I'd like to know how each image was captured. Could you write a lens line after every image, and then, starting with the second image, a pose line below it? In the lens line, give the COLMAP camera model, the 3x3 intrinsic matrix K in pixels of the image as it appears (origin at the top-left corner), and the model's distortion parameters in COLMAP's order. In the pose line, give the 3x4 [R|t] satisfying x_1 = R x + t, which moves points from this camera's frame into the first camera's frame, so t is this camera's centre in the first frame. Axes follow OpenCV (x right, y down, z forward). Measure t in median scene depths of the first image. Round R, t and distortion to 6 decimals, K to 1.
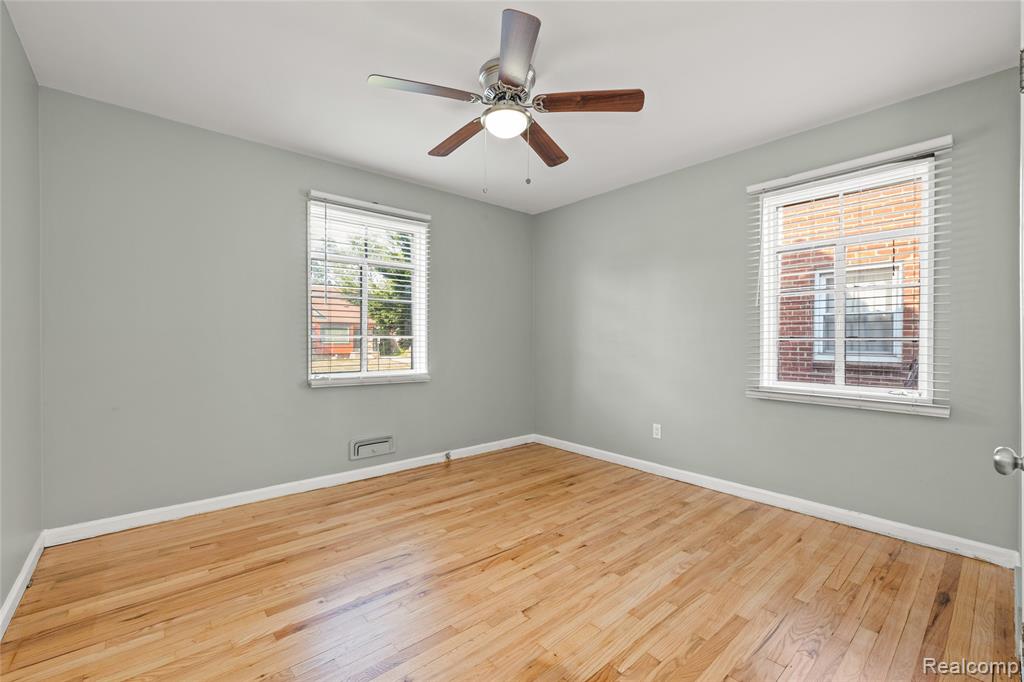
lens RADIAL K [[432.1, 0, 512.6], [0, 432.1, 343.0], [0, 0, 1]] dist [-0.000643, 0.000944]
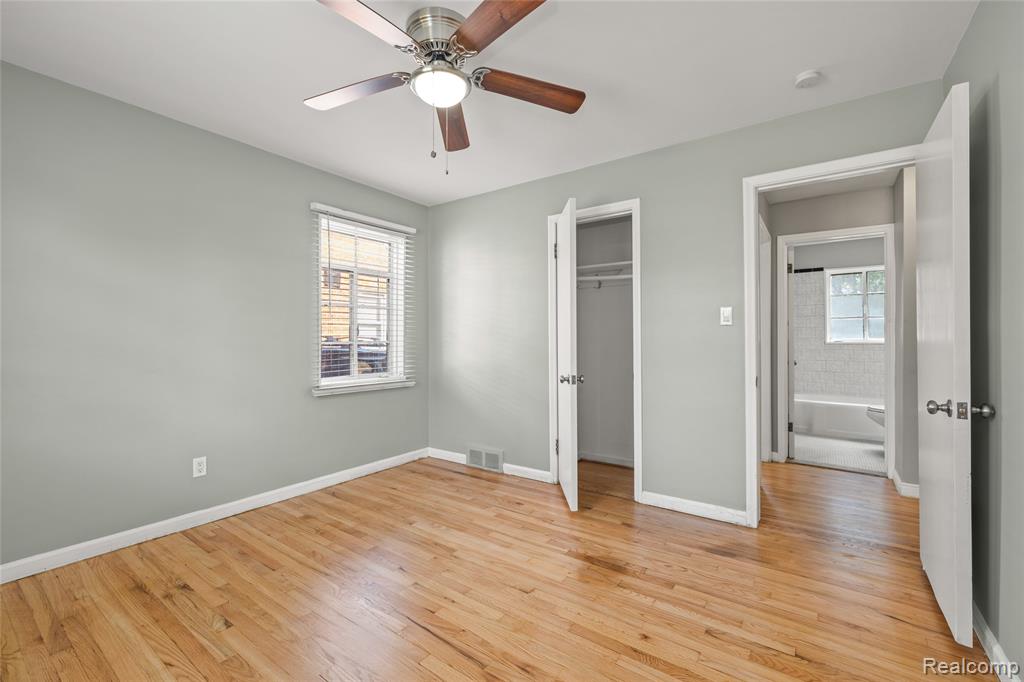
lens RADIAL K [[432.1, 0, 509.9], [0, 432.1, 338.3], [0, 0, 1]] dist [-0.000643, 0.000944]
pose [[-0.228254, -0.002930, 0.973597, -0.656513], [0.010898, 0.999925, 0.005564, -0.023044], [-0.973541, 0.011880, -0.228205, 0.812396]]
